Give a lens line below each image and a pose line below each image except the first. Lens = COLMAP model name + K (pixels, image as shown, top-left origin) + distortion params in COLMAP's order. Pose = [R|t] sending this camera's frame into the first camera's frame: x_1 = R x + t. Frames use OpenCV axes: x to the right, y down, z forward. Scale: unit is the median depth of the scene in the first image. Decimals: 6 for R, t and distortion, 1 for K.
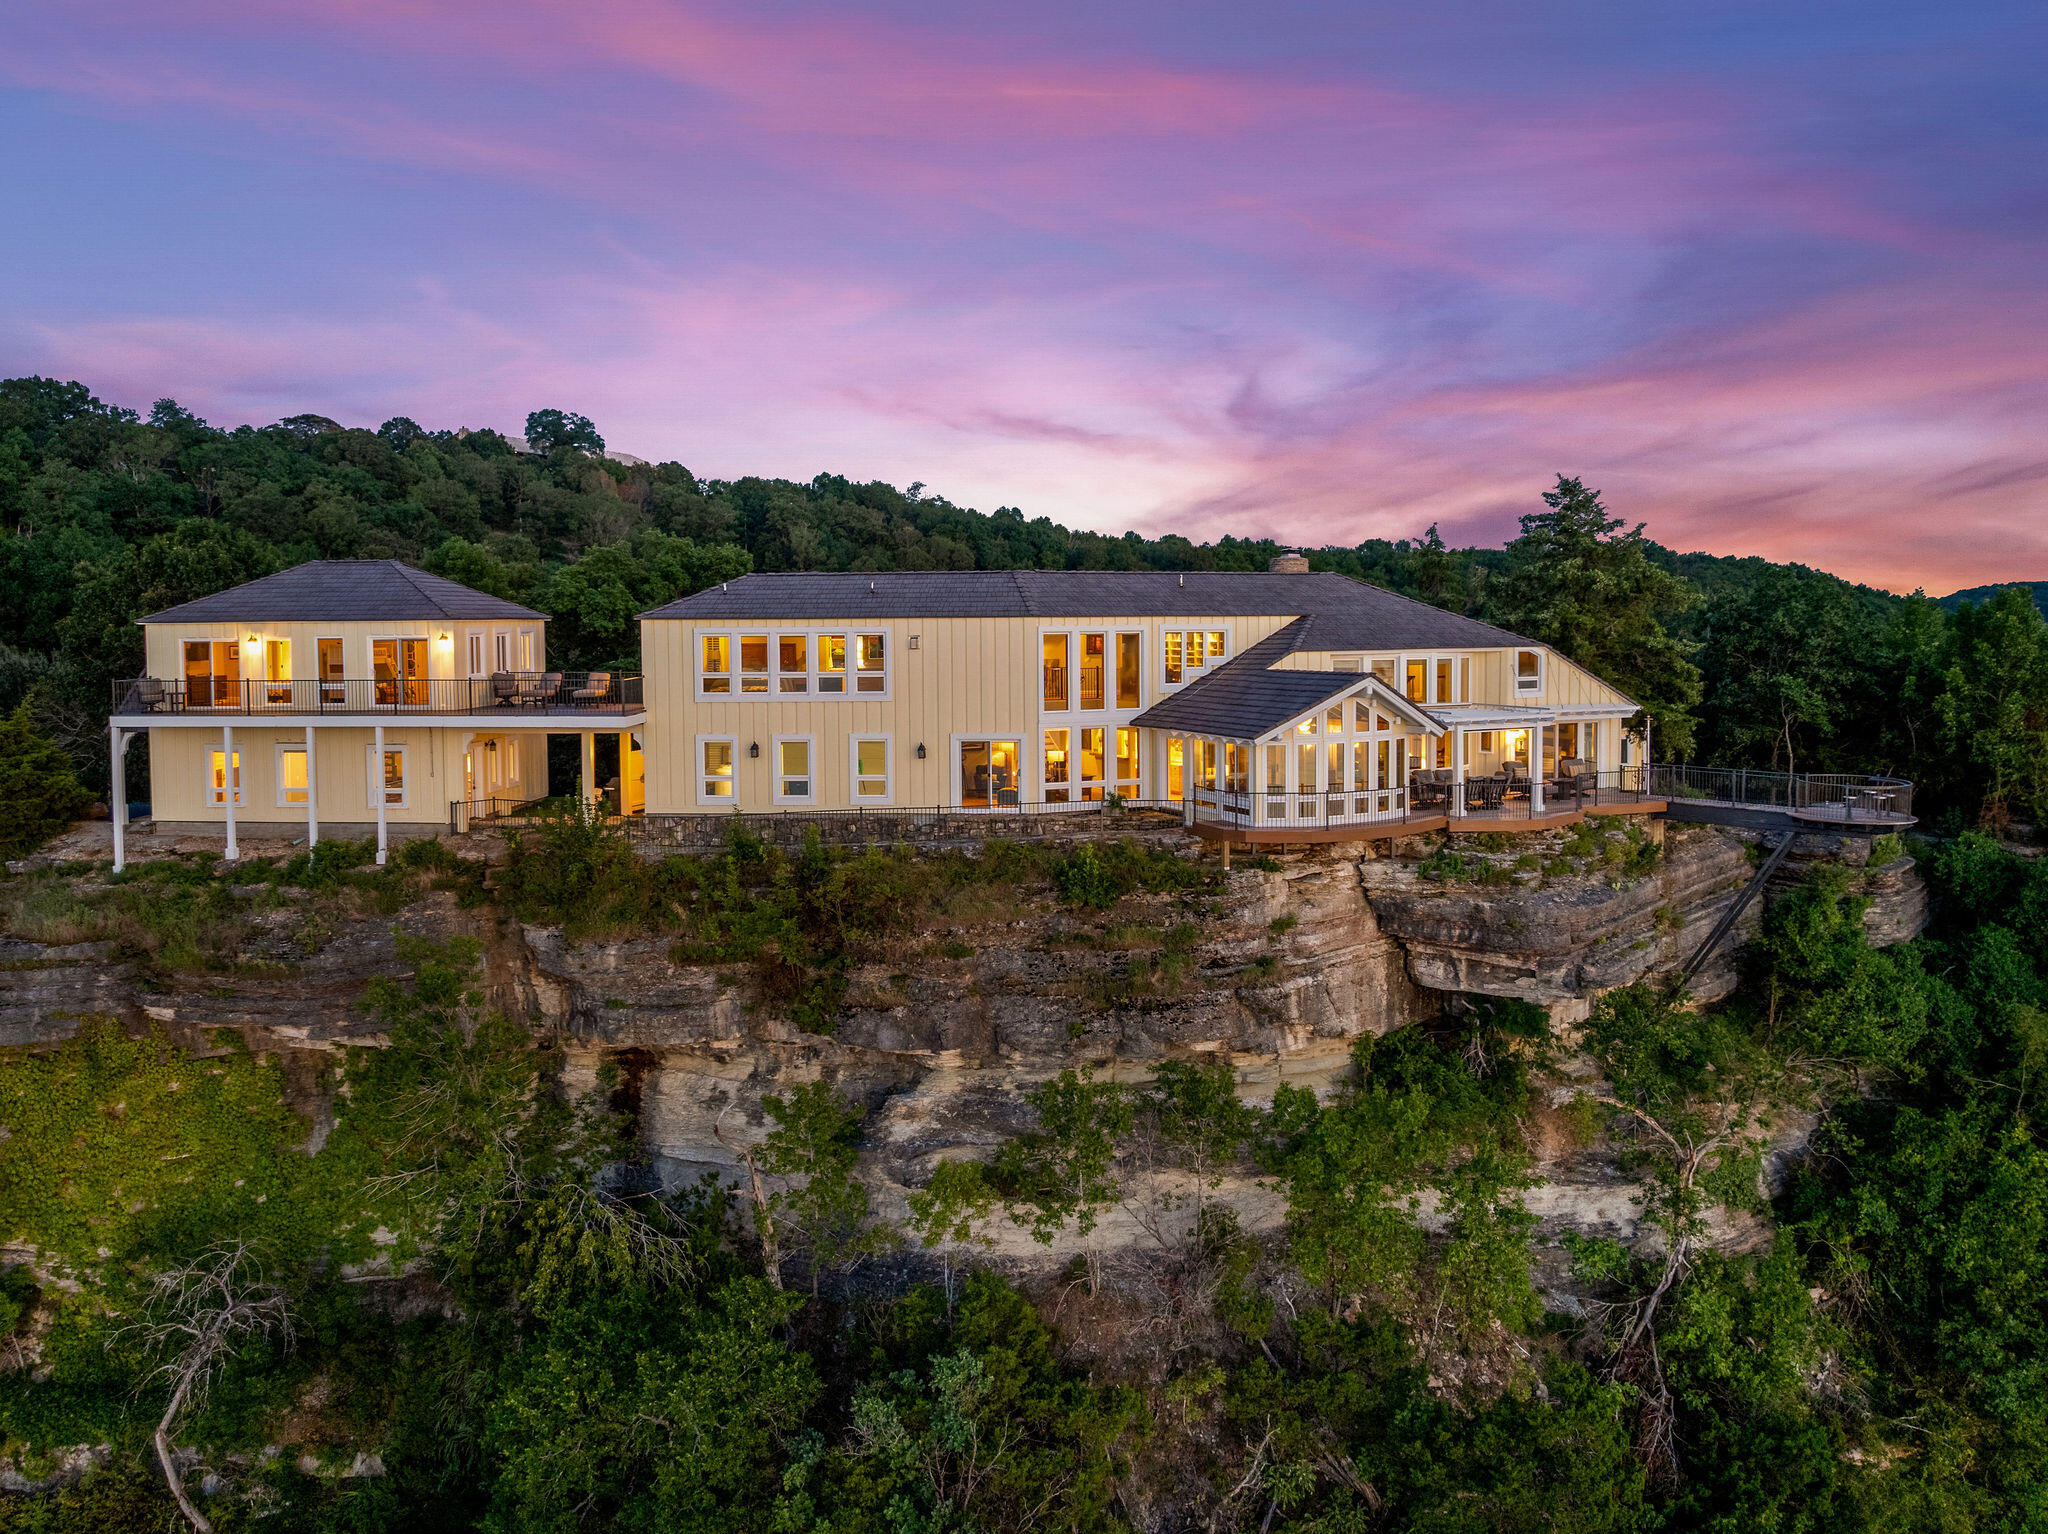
lens RADIAL K [[1441.2, 0, 1028.0], [0, 1441.2, 772.1], [0, 0, 1]] dist [-0.042380, 0.009958]
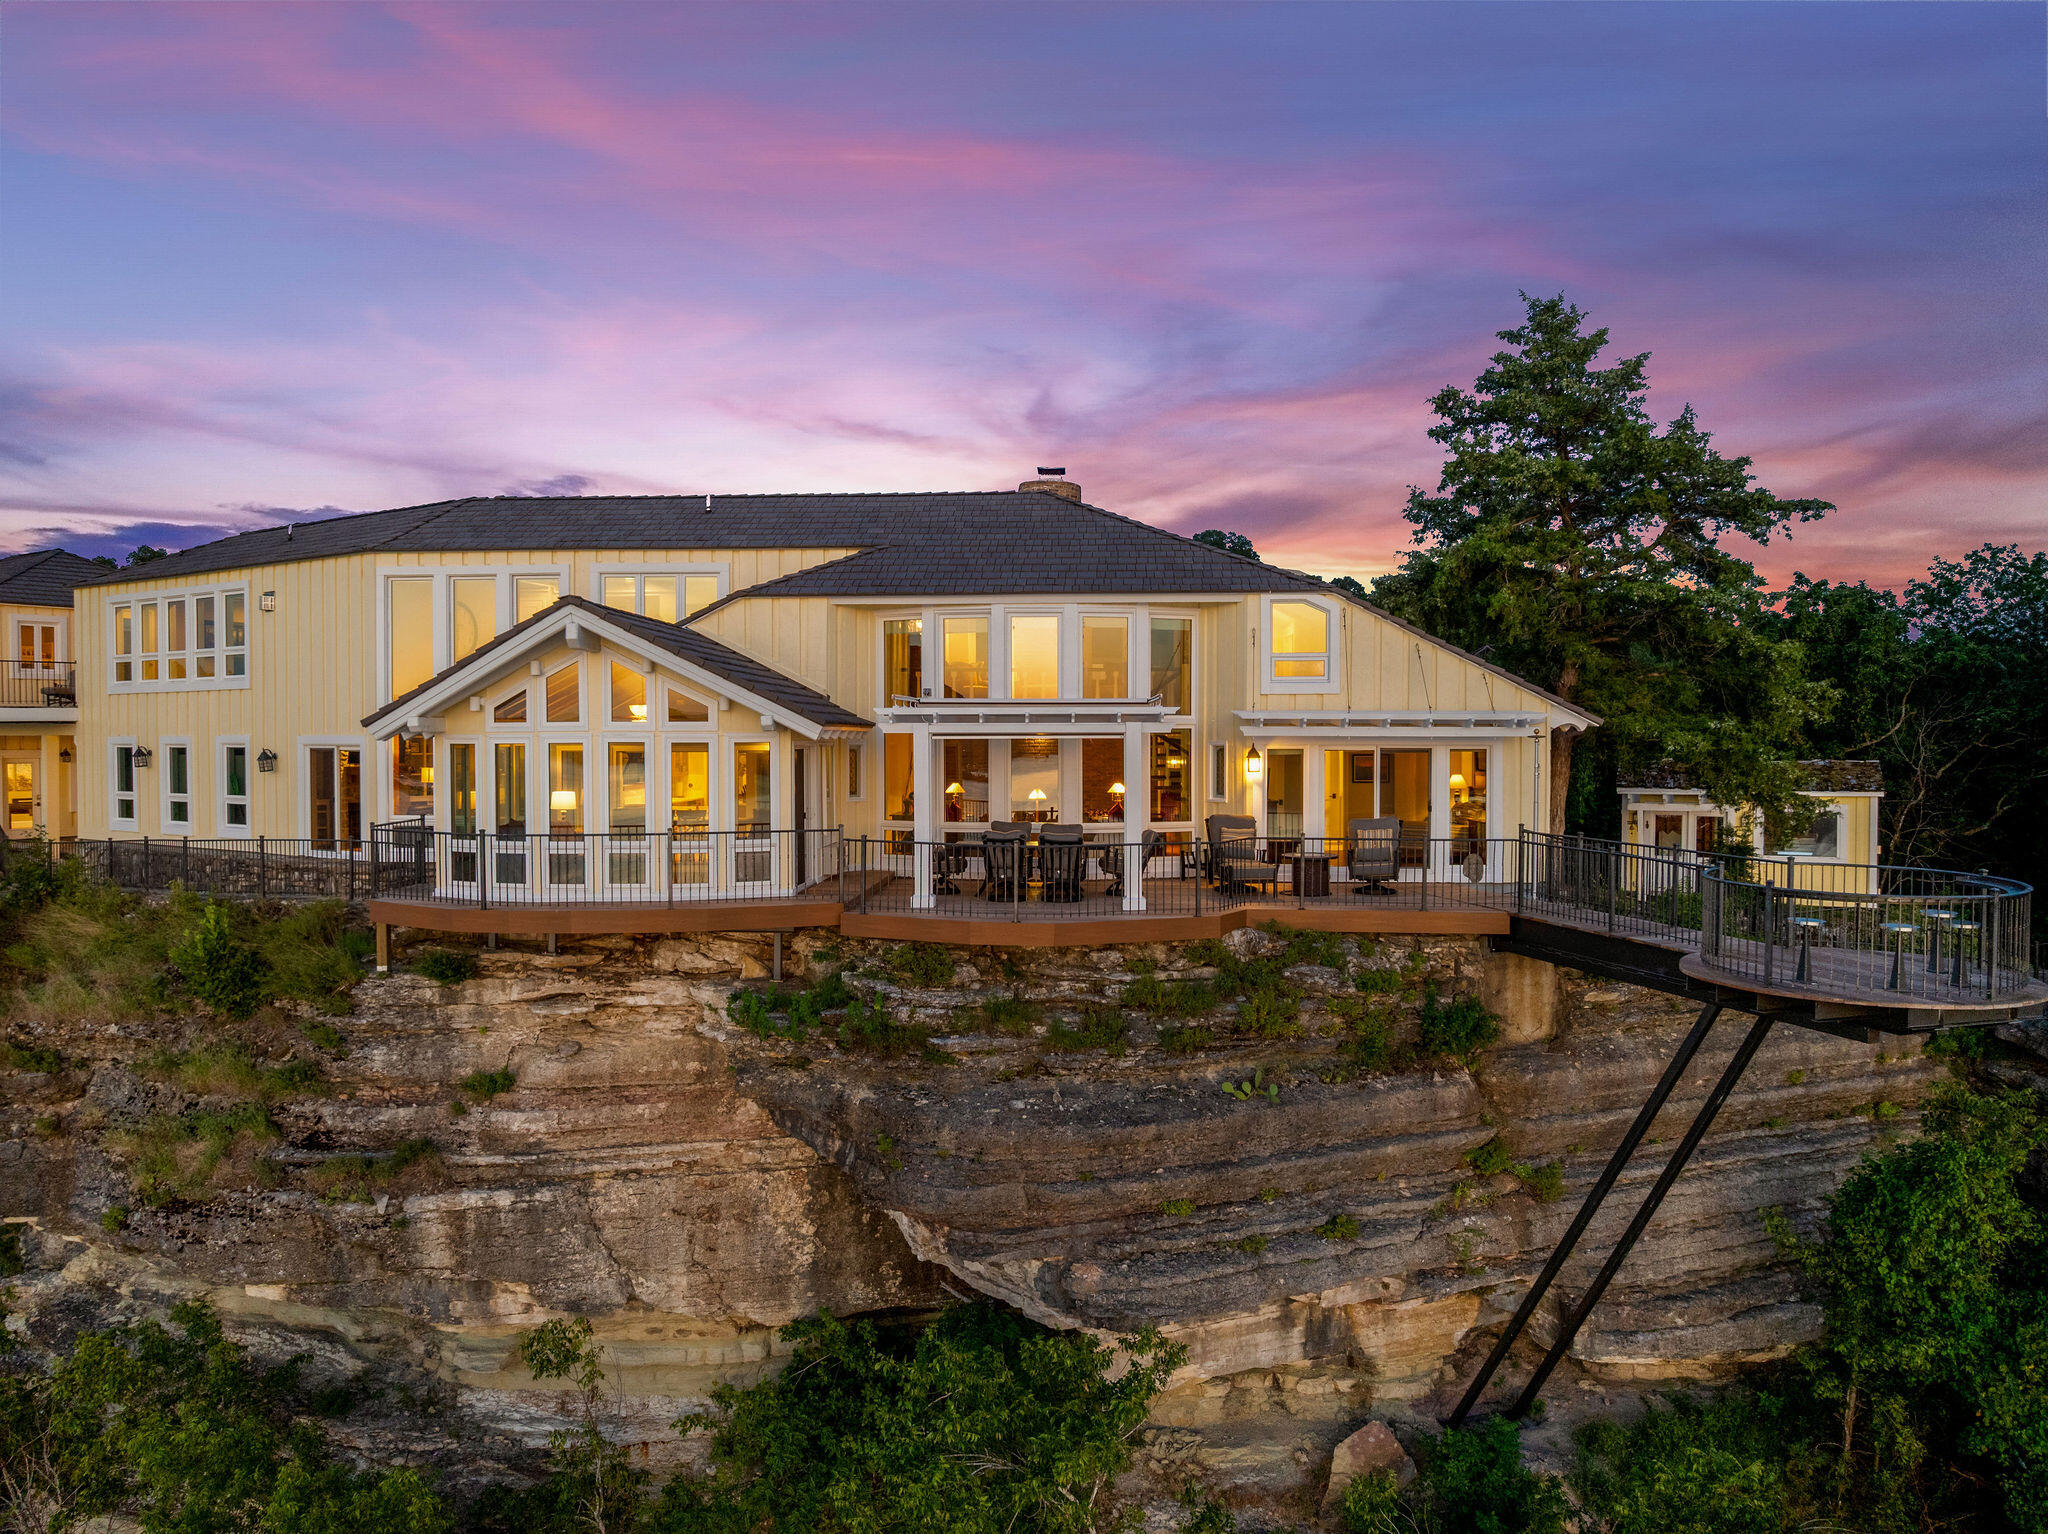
lens RADIAL K [[1441.2, 0, 1028.0], [0, 1441.2, 772.1], [0, 0, 1]] dist [-0.042380, 0.009958]
pose [[0.865254, 0.010577, -0.501222, 0.574956], [-0.031768, 0.998925, -0.033760, 0.002371], [0.500326, 0.045134, 0.864660, 0.598887]]
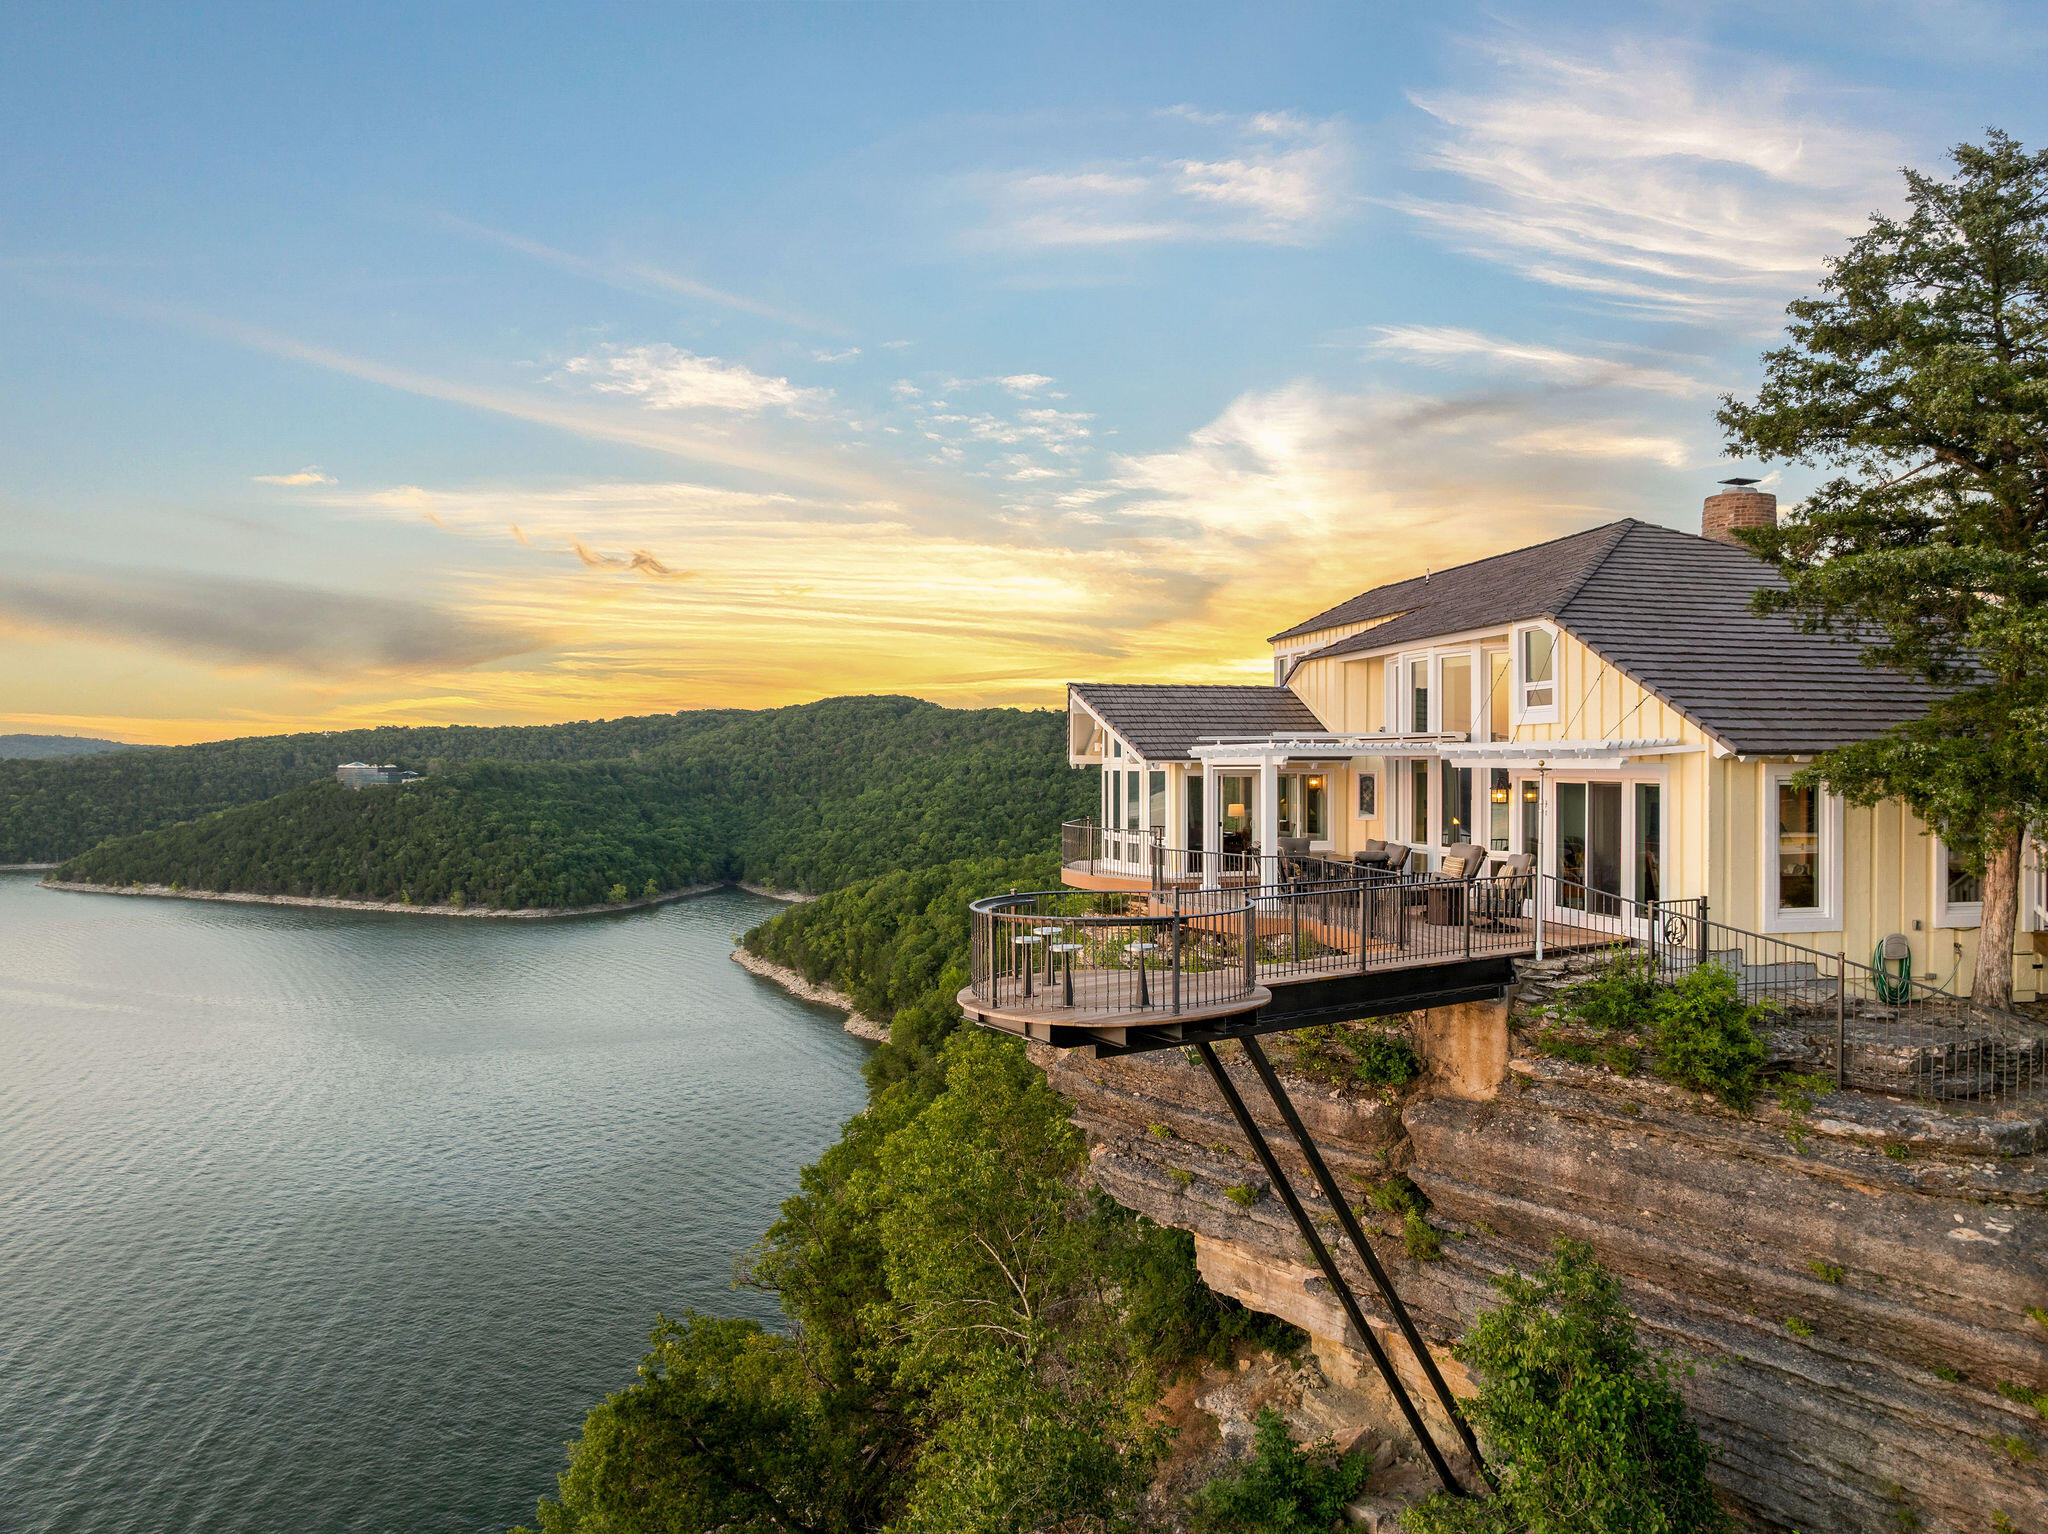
lens RADIAL K [[1437.5, 0, 1040.0], [0, 1437.5, 775.2], [0, 0, 1]] dist [-0.034771, -0.002971]
pose [[-0.258616, 0.006188, -0.965960, 0.958008], [-0.065983, 0.997531, 0.024056, -0.032131], [0.963724, 0.069959, -0.257569, 1.099839]]
